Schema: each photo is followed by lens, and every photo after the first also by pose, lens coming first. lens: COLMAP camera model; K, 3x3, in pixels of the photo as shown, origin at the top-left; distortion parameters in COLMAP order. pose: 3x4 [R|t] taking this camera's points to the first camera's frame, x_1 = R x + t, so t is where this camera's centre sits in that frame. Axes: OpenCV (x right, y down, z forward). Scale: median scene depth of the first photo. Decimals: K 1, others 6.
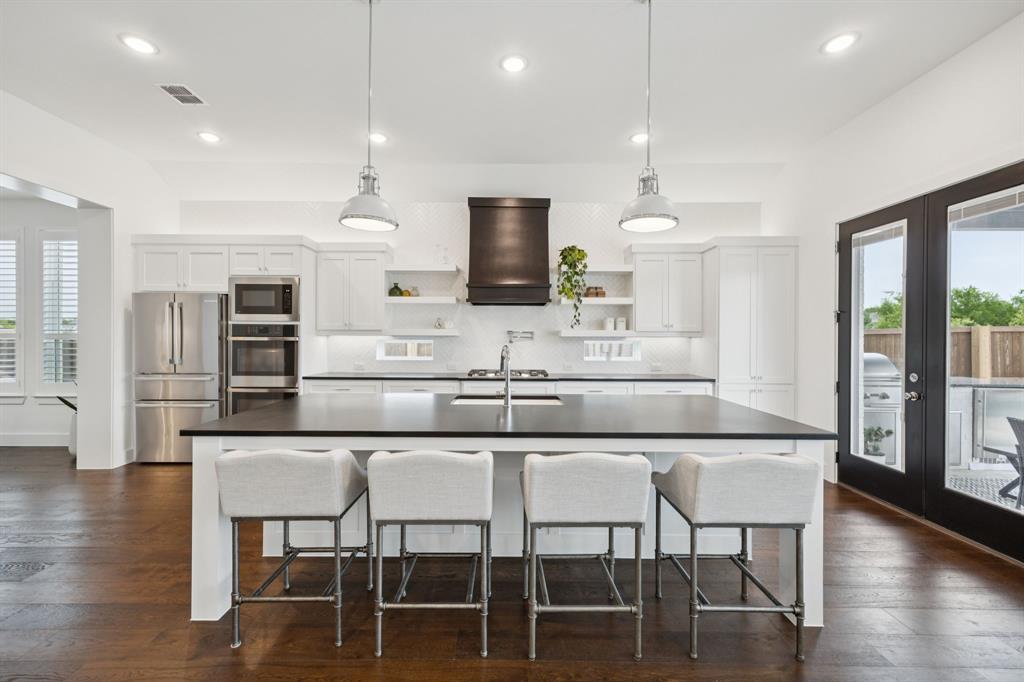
lens RADIAL K [[418.2, 0, 512.2], [0, 418.2, 337.7], [0, 0, 1]] dist [0.002460, 0.000140]
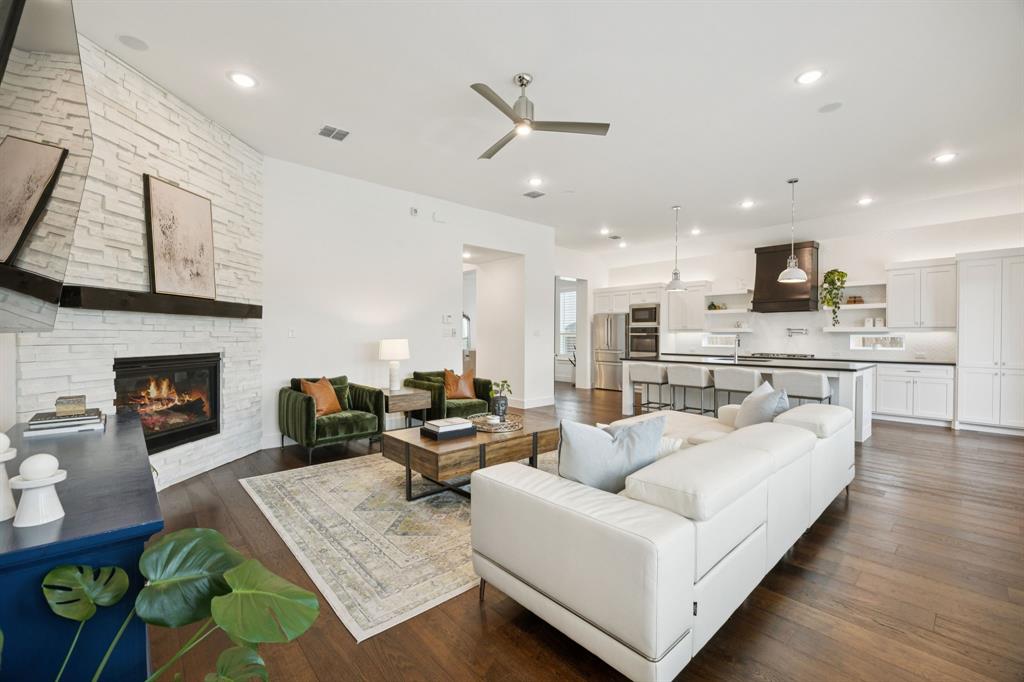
lens RADIAL K [[418.2, 0, 512.2], [0, 418.2, 337.7], [0, 0, 1]] dist [0.002460, 0.000140]
pose [[0.657819, 0.001656, -0.753174, 0.513985], [-0.003862, 0.999992, -0.001174, 0.024027], [0.753166, 0.003681, 0.657820, -0.815668]]
